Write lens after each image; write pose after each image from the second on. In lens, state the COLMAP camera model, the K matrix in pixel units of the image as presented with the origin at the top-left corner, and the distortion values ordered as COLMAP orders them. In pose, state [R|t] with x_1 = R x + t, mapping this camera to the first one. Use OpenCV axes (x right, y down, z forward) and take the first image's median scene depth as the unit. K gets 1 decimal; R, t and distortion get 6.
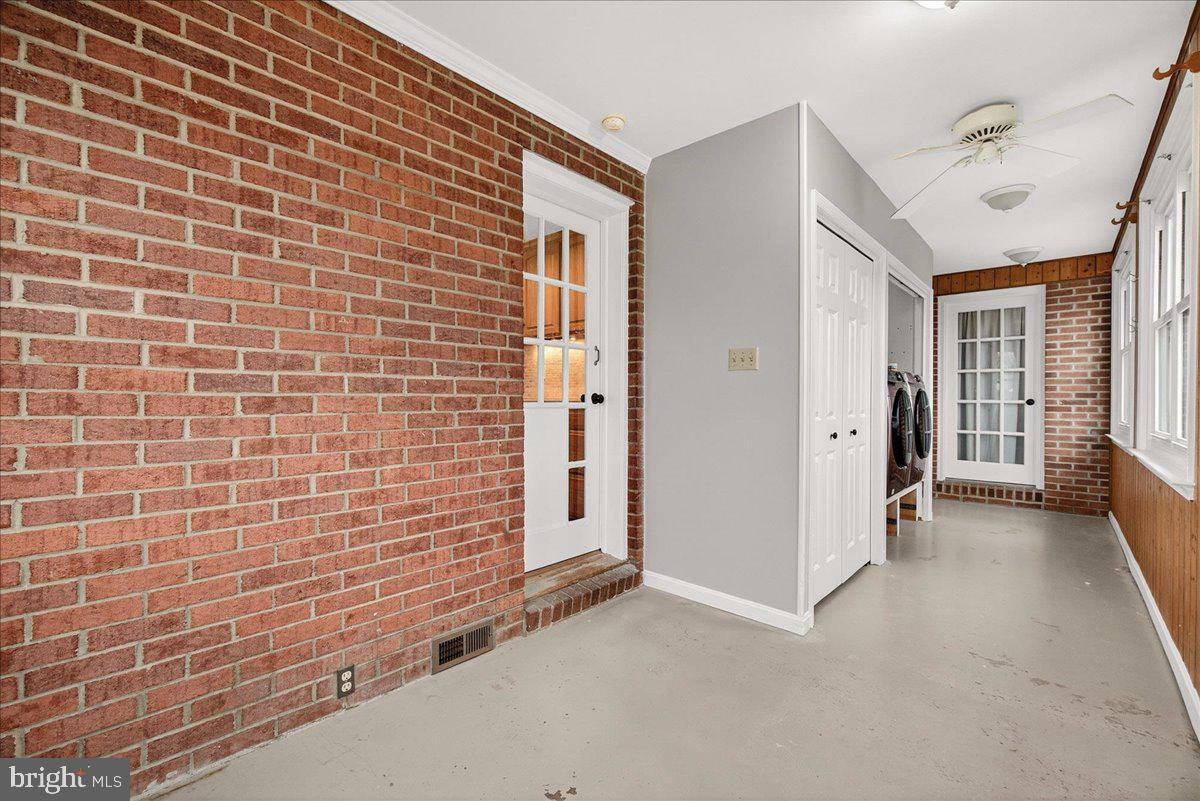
lens RADIAL K [[515.1, 0, 591.5], [0, 515.1, 403.2], [0, 0, 1]] dist [-0.000757, 0.000055]
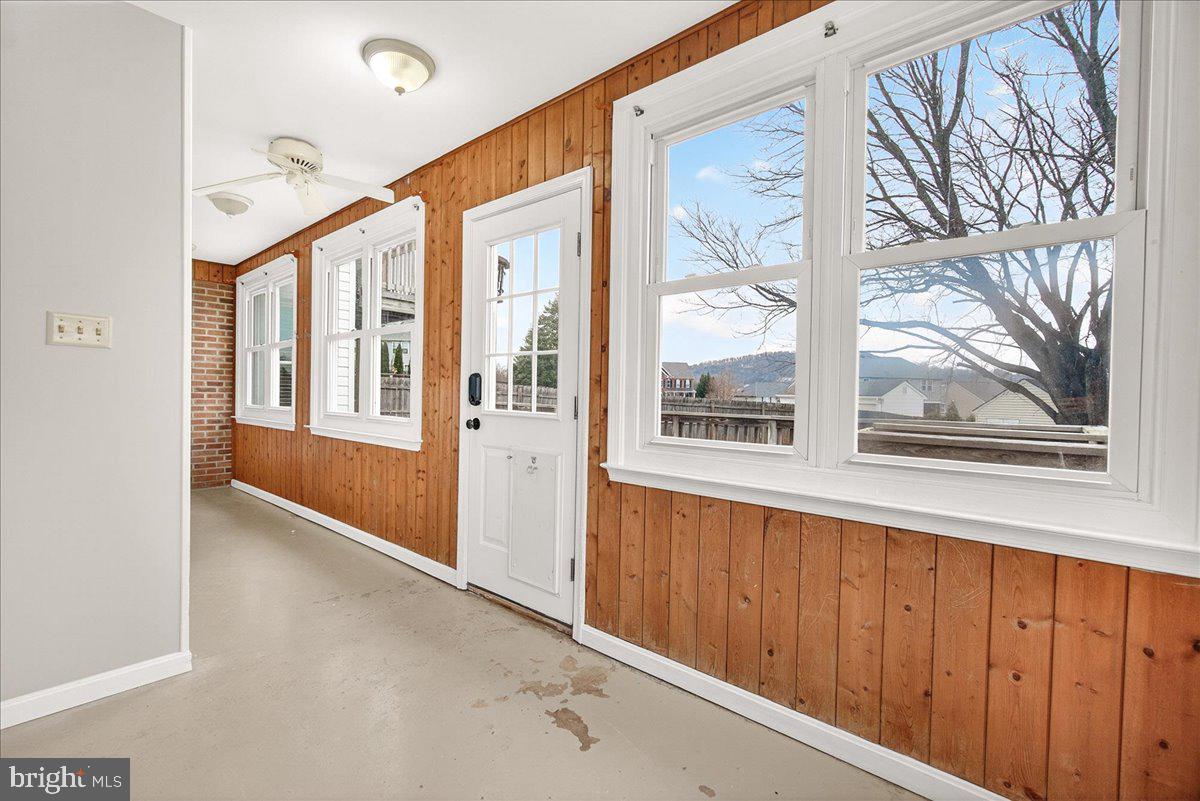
lens RADIAL K [[515.1, 0, 591.5], [0, 515.1, 403.2], [0, 0, 1]] dist [-0.000757, 0.000055]
pose [[-0.025370, -0.024976, 0.999366, -0.222123], [-0.007172, 0.999667, 0.024802, -0.006458], [-0.999652, -0.006539, -0.025541, 0.184090]]
